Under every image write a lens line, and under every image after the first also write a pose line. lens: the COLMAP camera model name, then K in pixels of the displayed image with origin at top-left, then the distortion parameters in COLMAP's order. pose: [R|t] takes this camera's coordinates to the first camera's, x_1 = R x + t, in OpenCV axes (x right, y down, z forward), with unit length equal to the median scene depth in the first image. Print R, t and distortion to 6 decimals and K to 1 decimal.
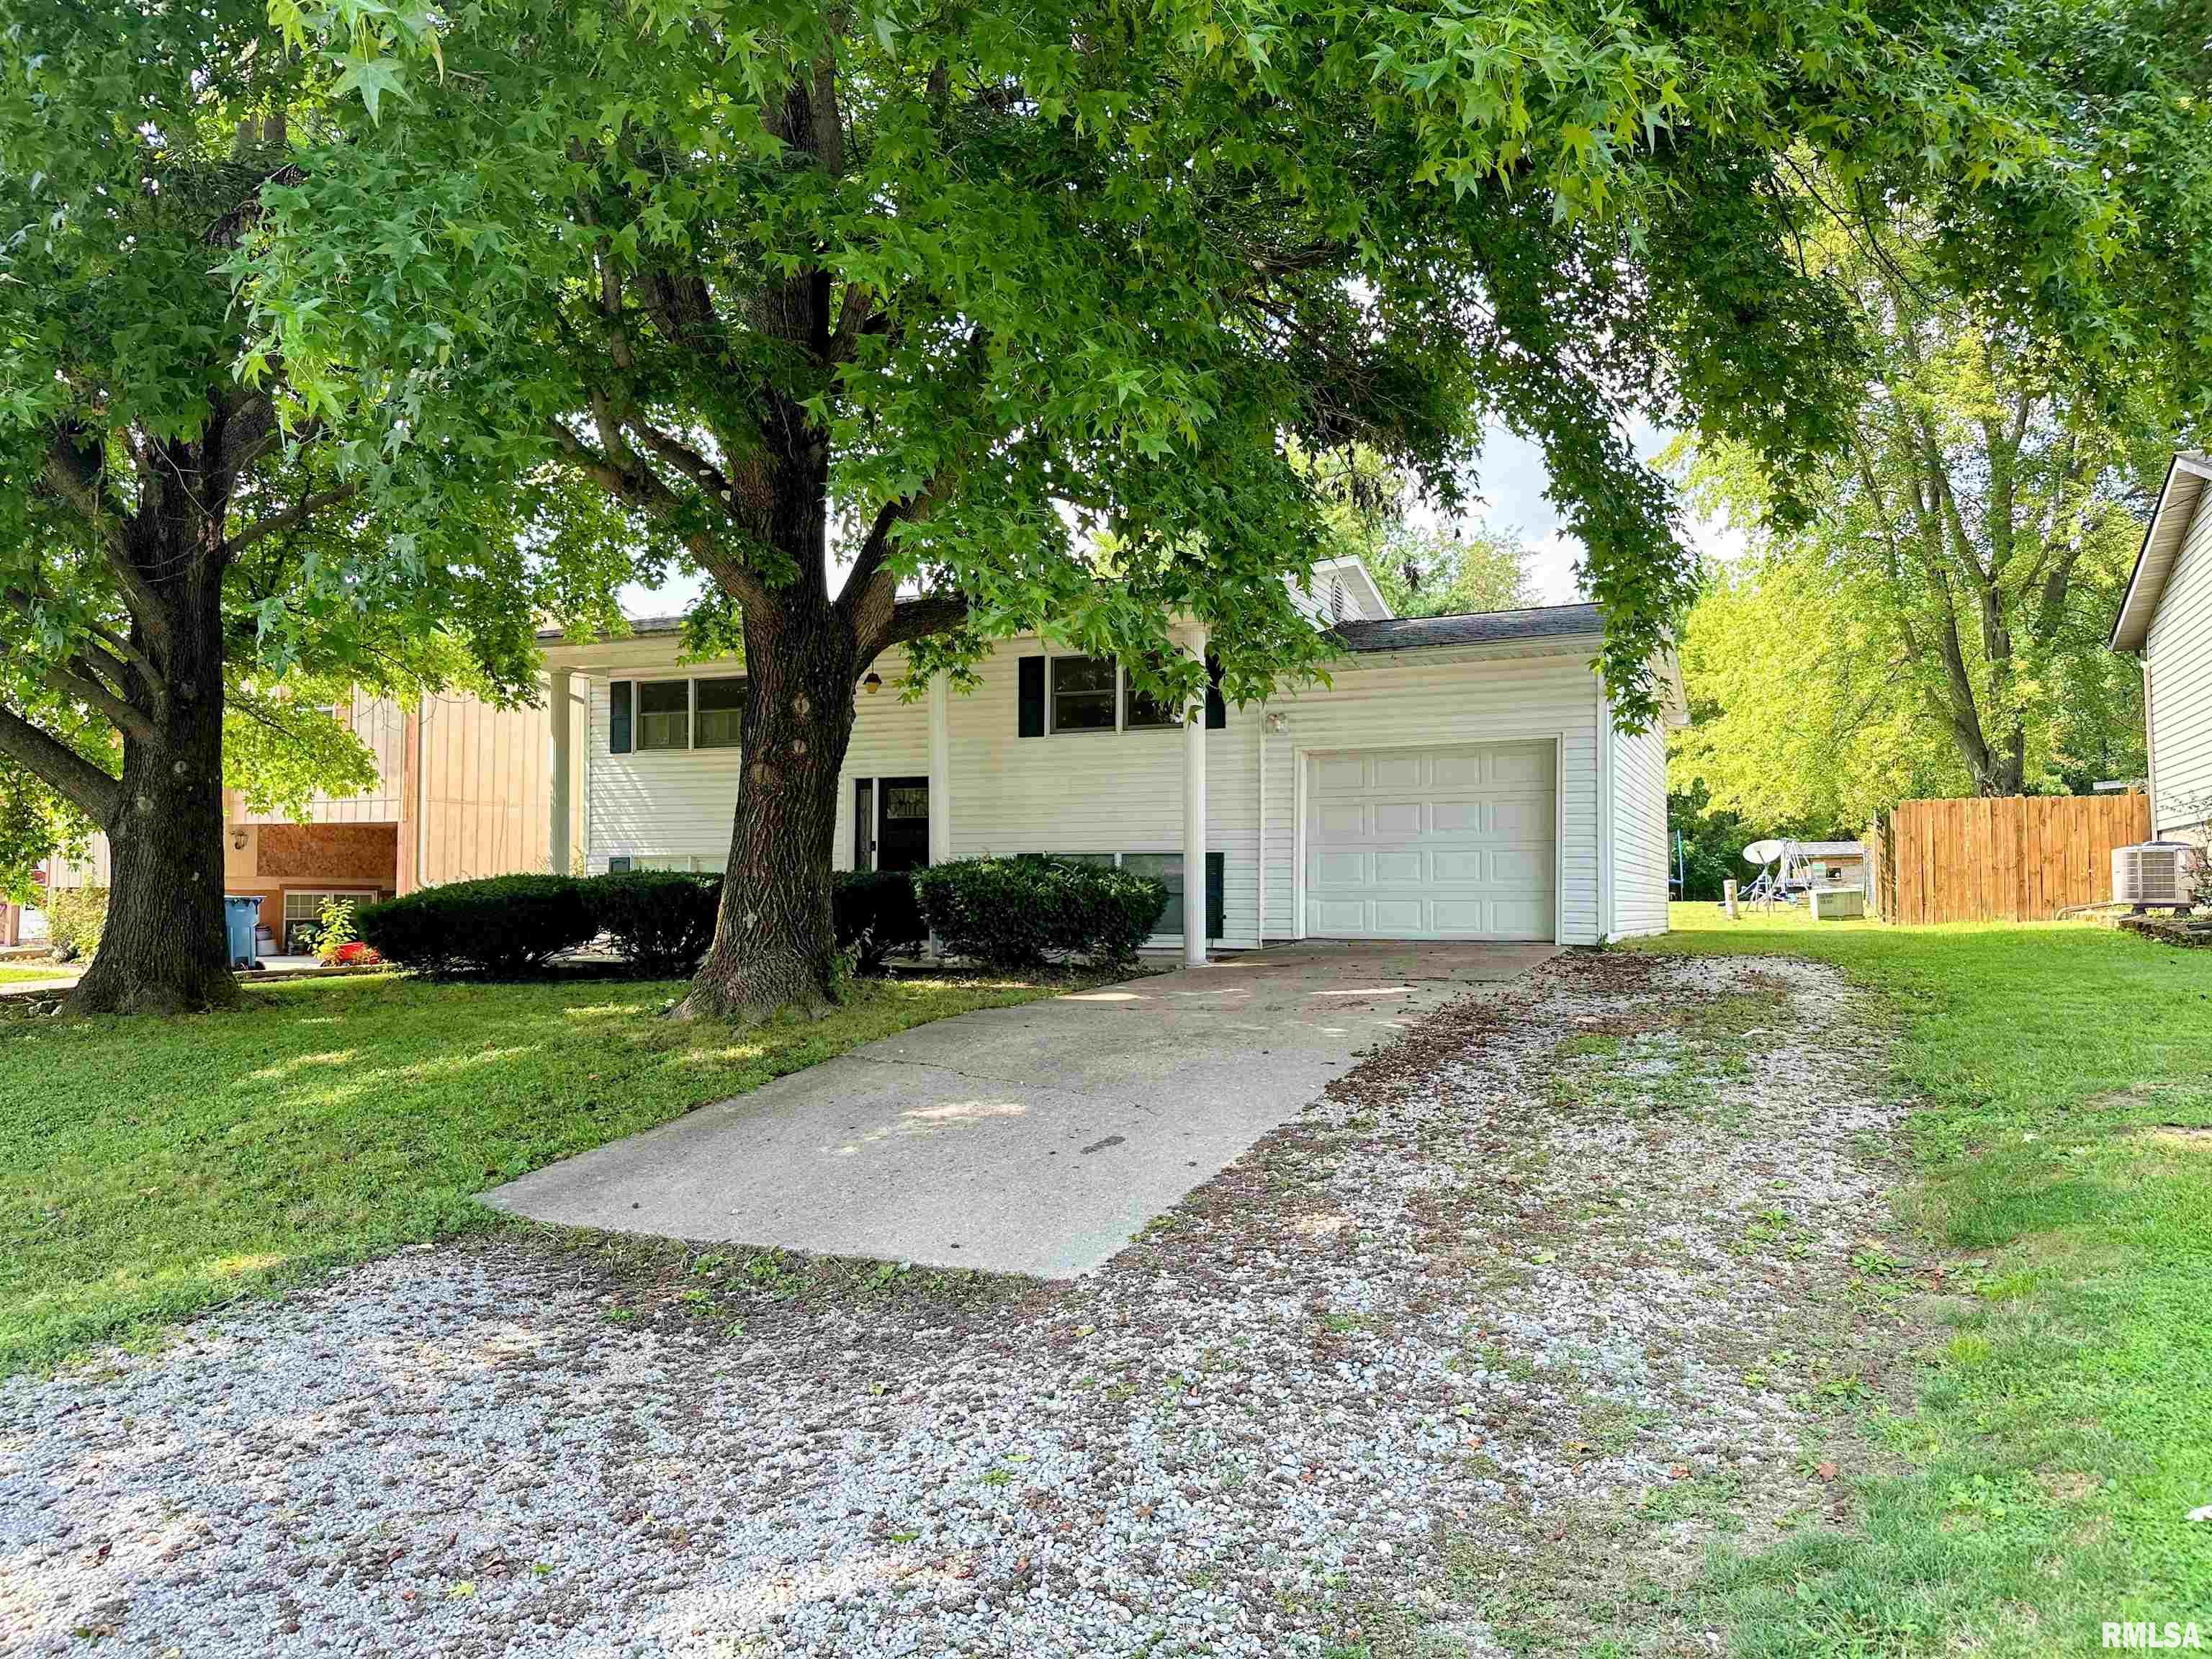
lens RADIAL K [[1542.1, 0, 1106.0], [0, 1542.1, 829.5], [0, 0, 1]] dist [0.140767, -0.001438]
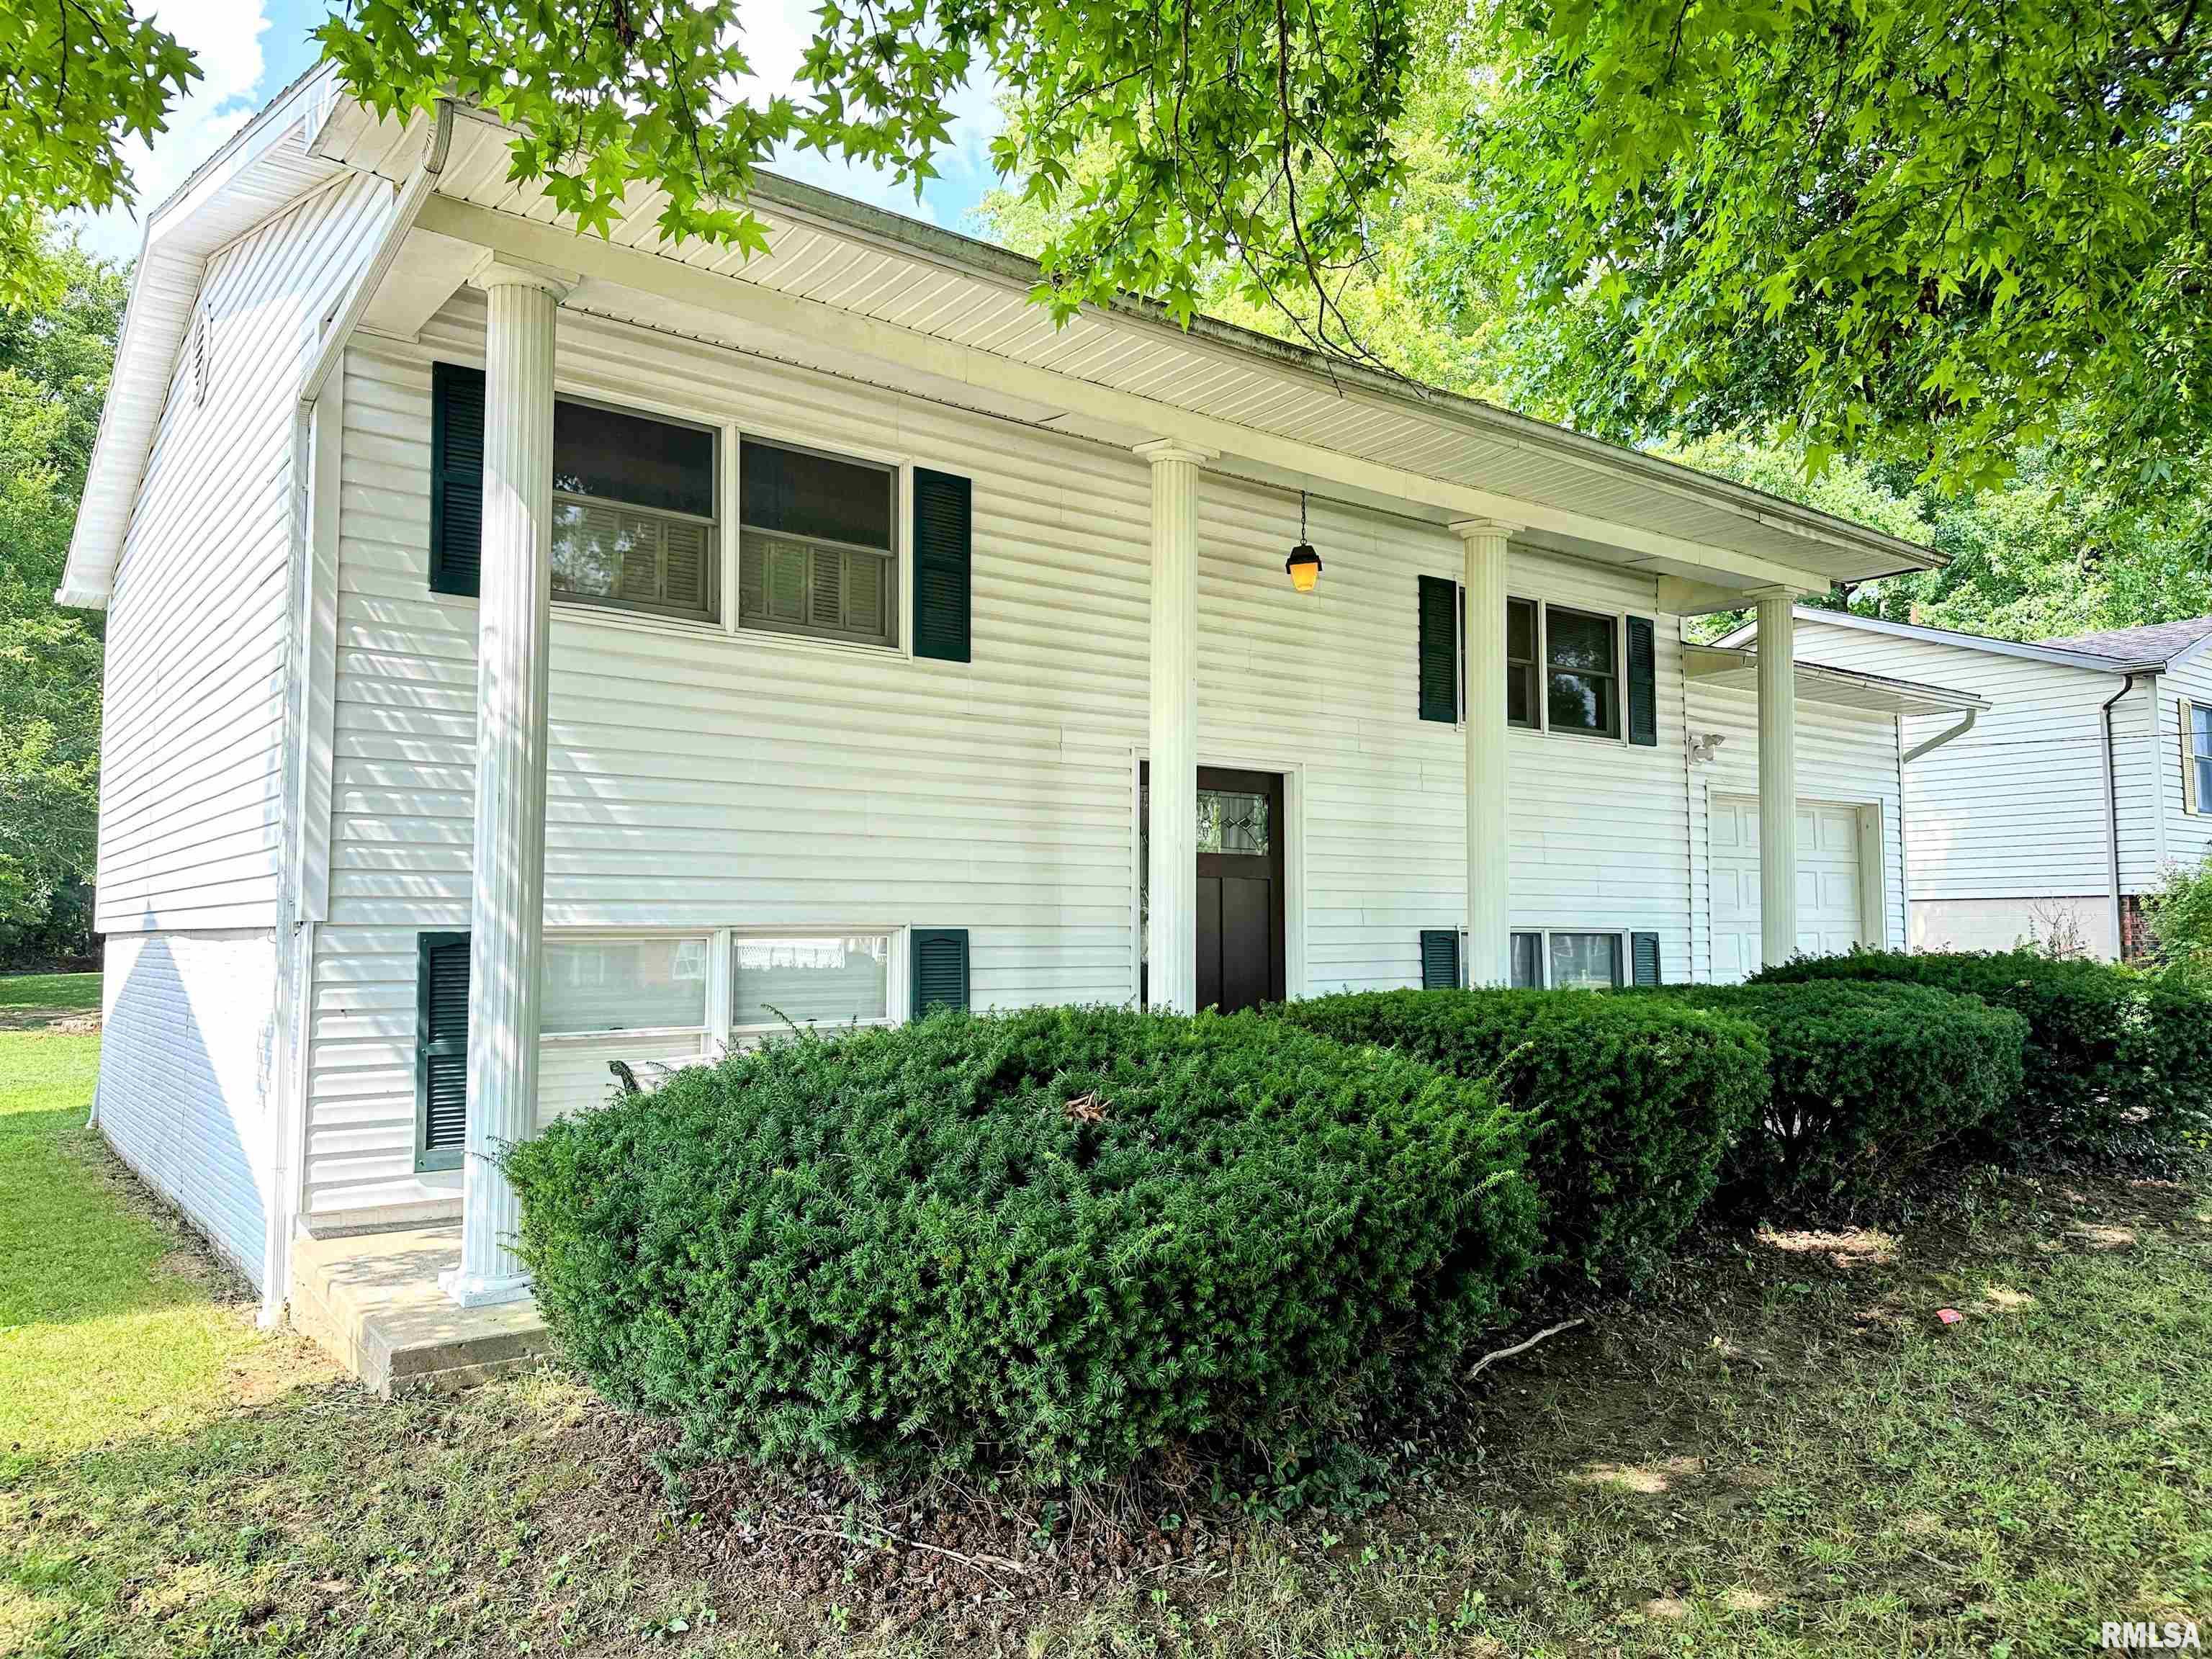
lens RADIAL K [[1551.5, 0, 1106.0], [0, 1551.5, 829.5], [0, 0, 1]] dist [0.004435, -0.020157]
pose [[0.456895, 0.057626, 0.887652, -0.594097], [-0.028932, 0.998334, -0.049920, 0.010223], [-0.889050, -0.002873, 0.457801, 0.847641]]
